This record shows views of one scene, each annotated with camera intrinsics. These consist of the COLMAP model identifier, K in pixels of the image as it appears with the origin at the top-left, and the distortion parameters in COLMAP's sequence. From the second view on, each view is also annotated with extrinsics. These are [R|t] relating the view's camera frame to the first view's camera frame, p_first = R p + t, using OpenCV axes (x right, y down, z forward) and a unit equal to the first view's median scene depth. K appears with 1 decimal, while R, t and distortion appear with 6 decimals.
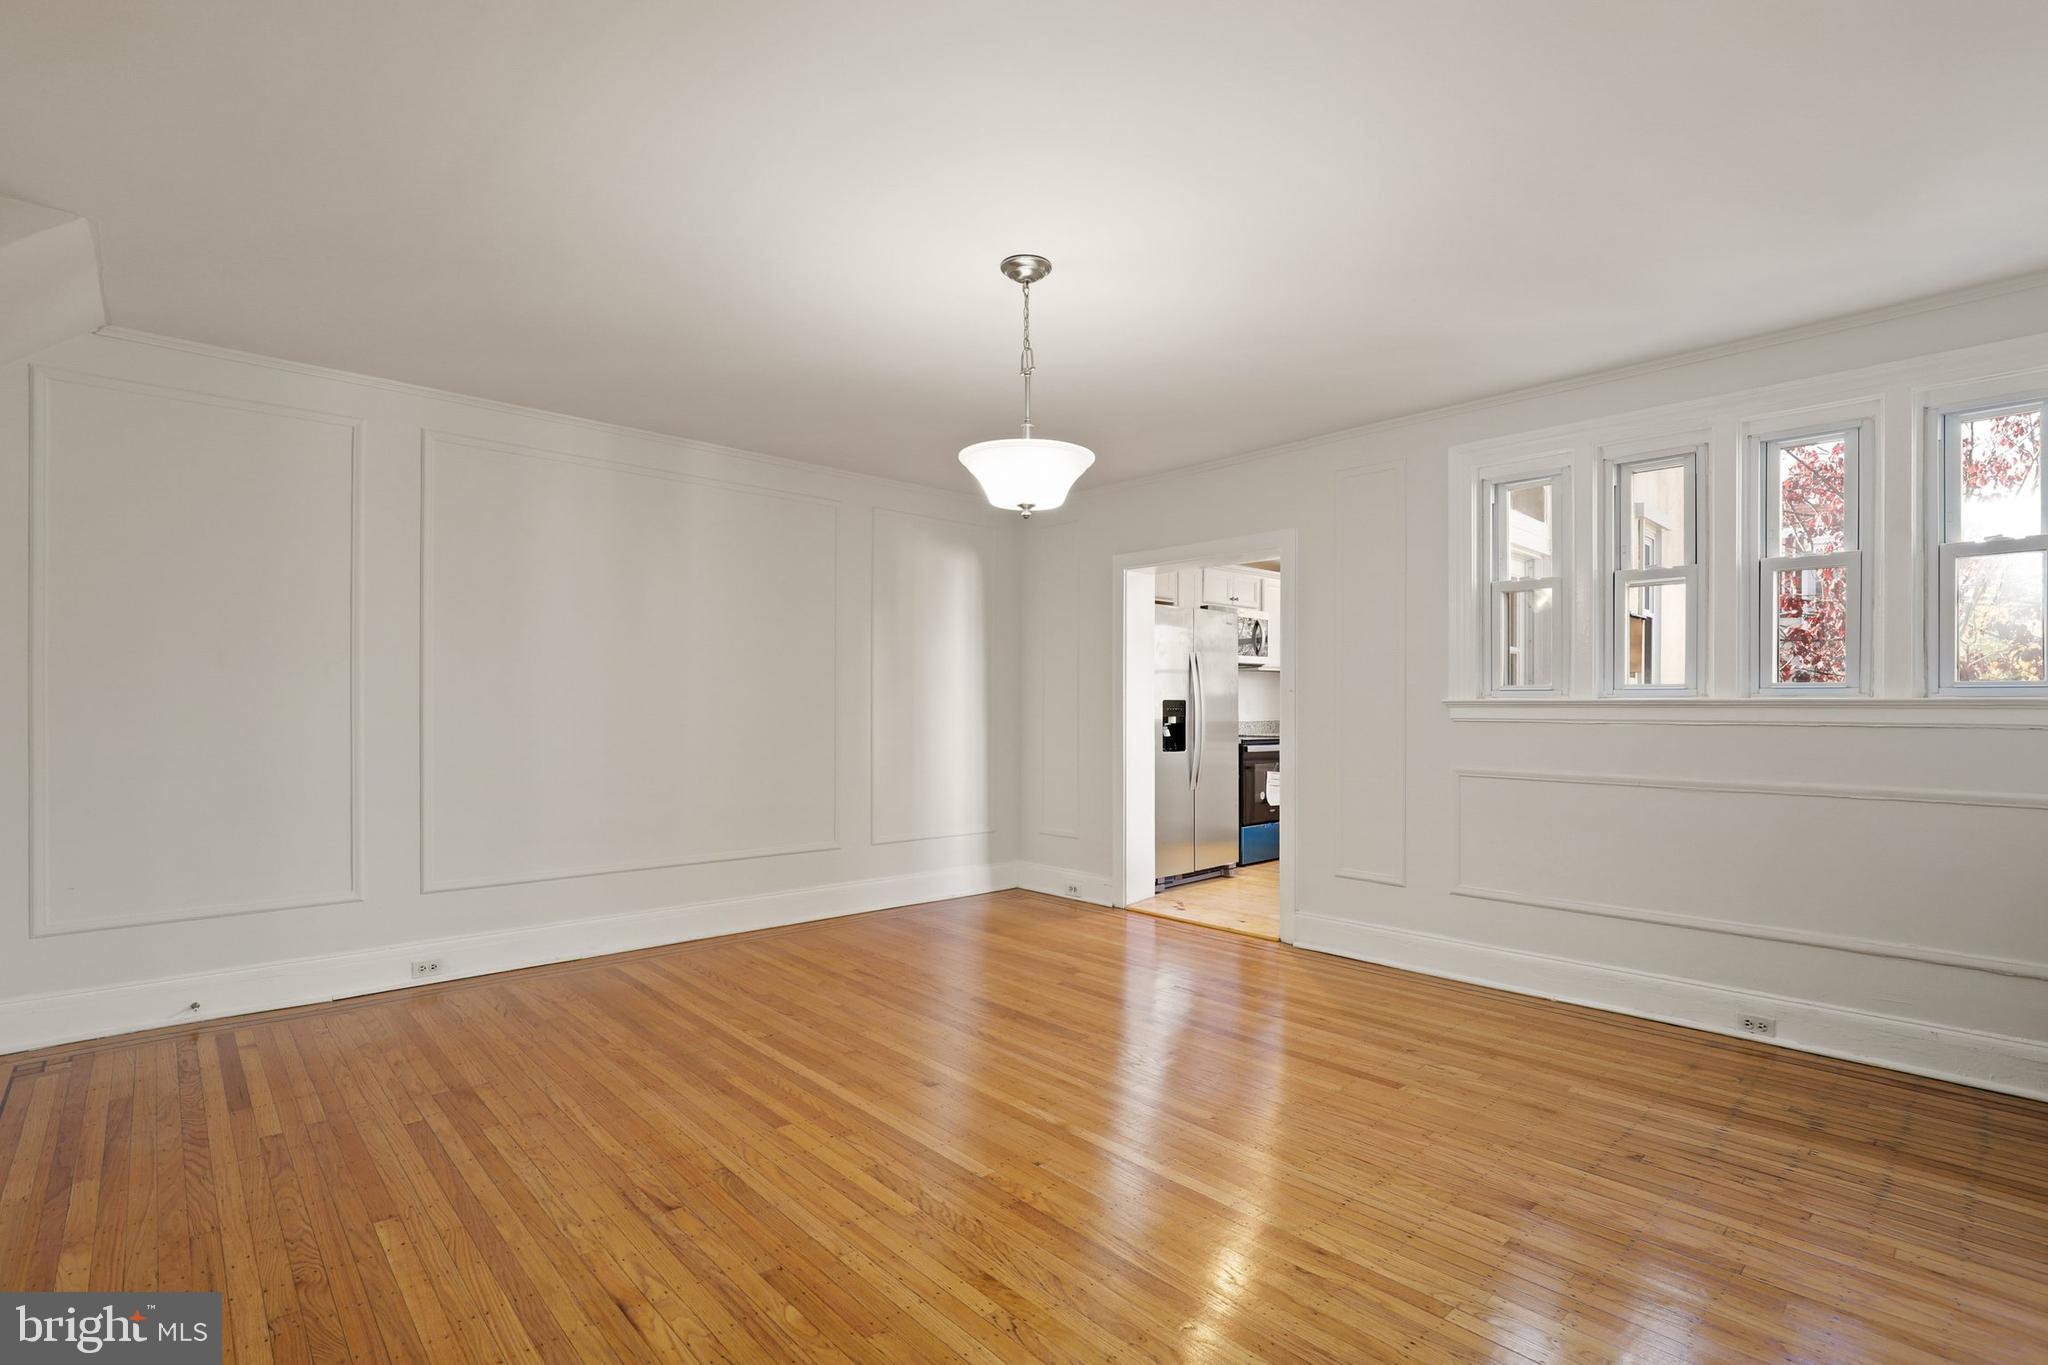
lens RADIAL K [[951.9, 0, 1029.9], [0, 951.9, 716.2], [0, 0, 1]] dist [-0.016324, 0.000858]
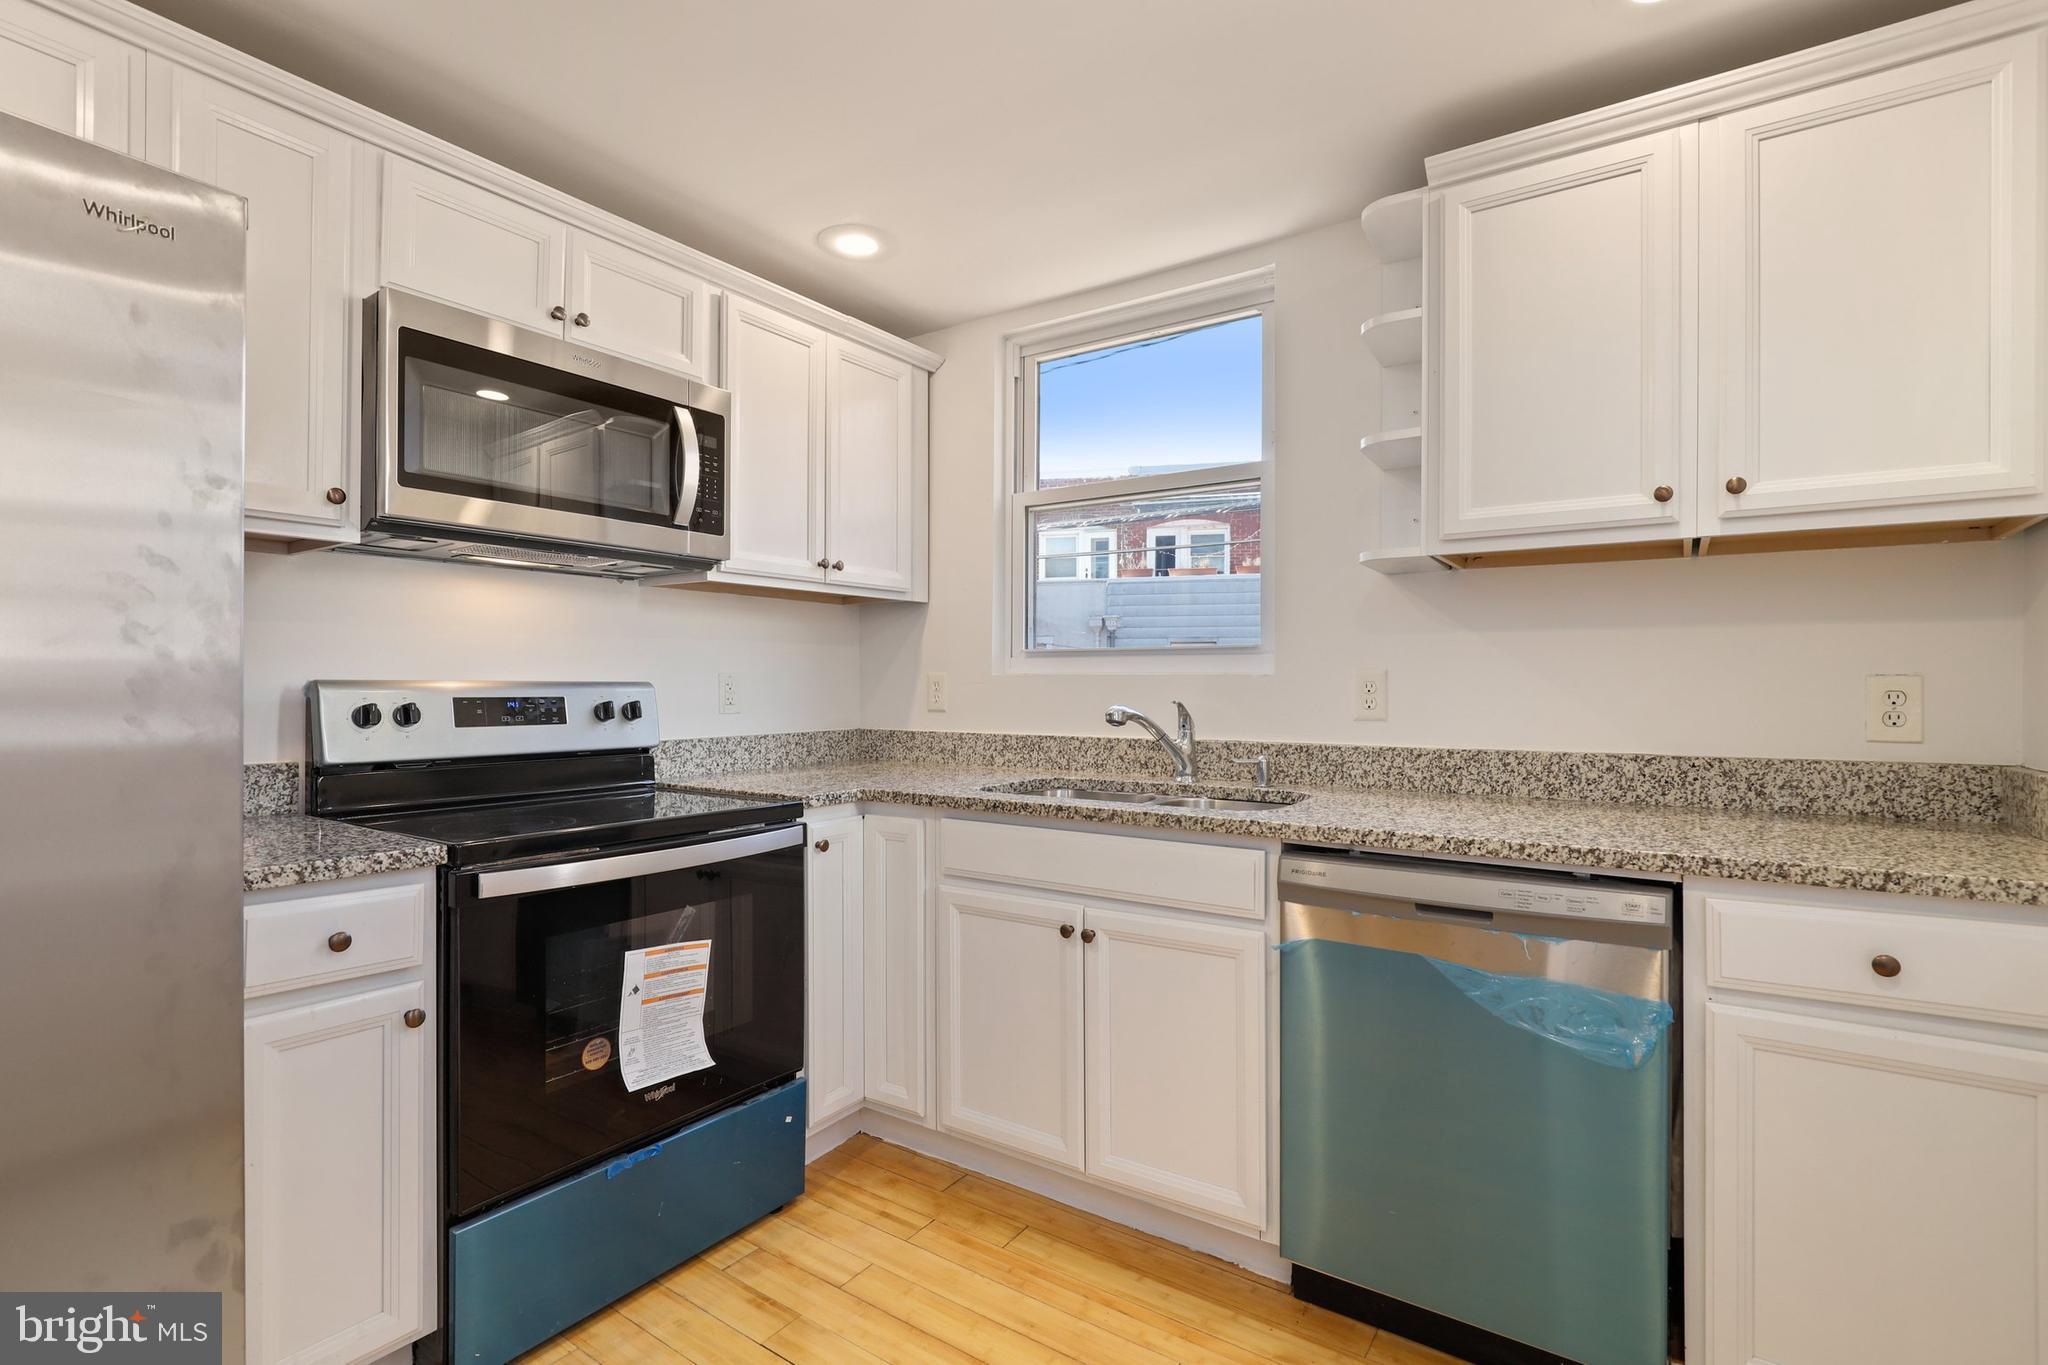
lens RADIAL K [[936.3, 0, 1024.0], [0, 936.3, 682.5], [0, 0, 1]] dist [-0.020065, 0.008227]
pose [[0.975097, 0.003996, 0.221742, 0.630803], [-0.000046, 0.999841, -0.017812, -0.020935], [-0.221778, 0.017359, 0.974943, 1.551257]]
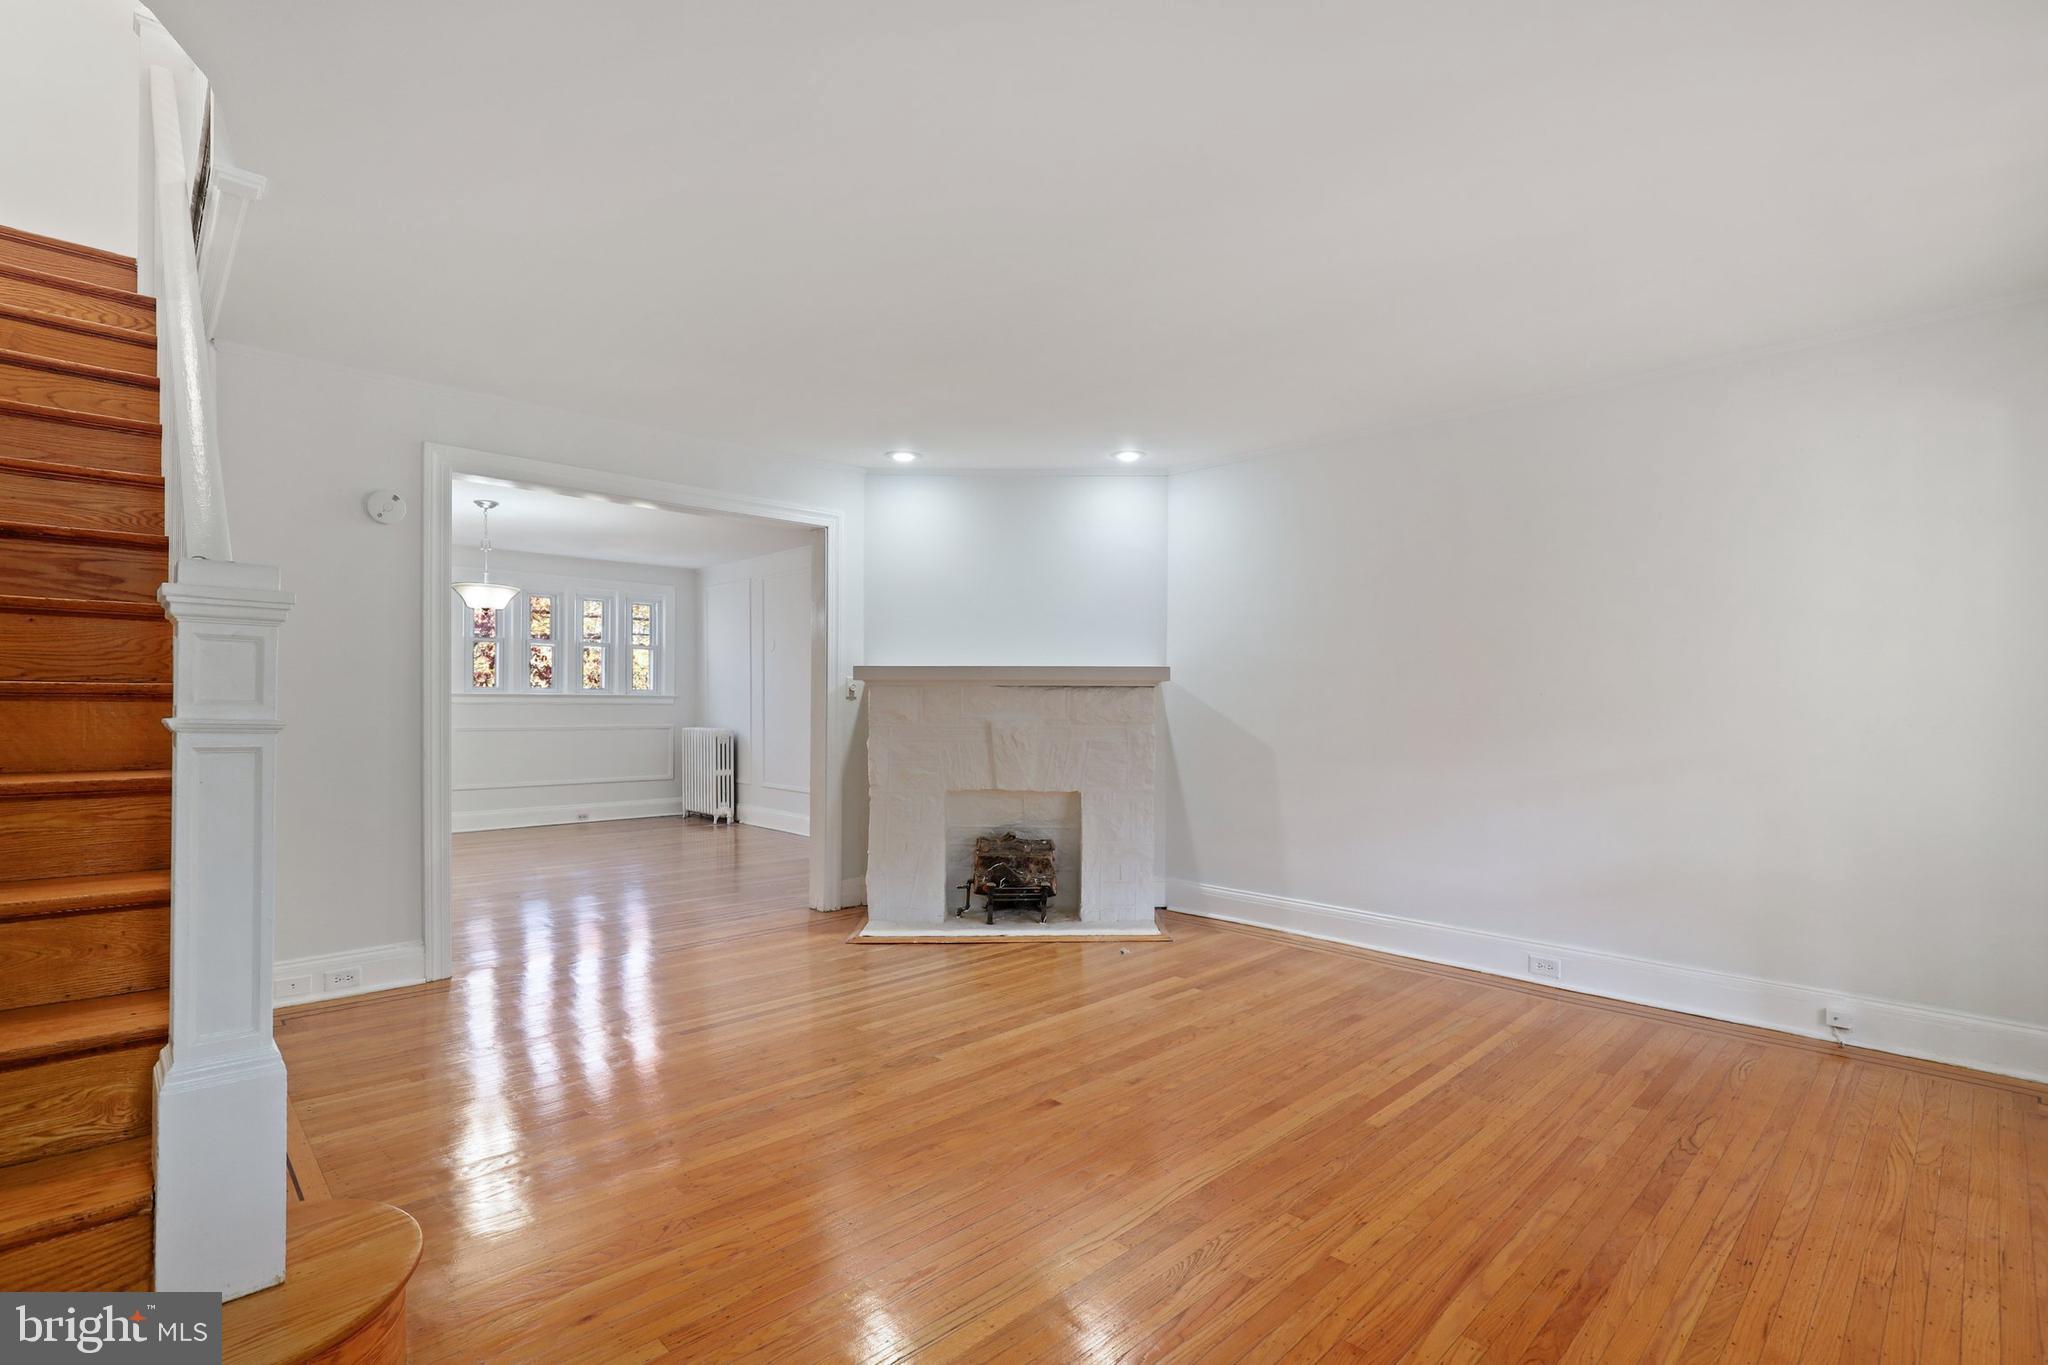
lens RADIAL K [[951.9, 0, 1029.9], [0, 951.9, 716.2], [0, 0, 1]] dist [-0.016324, 0.000858]
pose [[-0.019210, -0.017375, 0.999665, -1.990034], [0.001872, 0.999847, 0.017414, -0.001071], [-0.999814, 0.002206, -0.019174, -0.223267]]
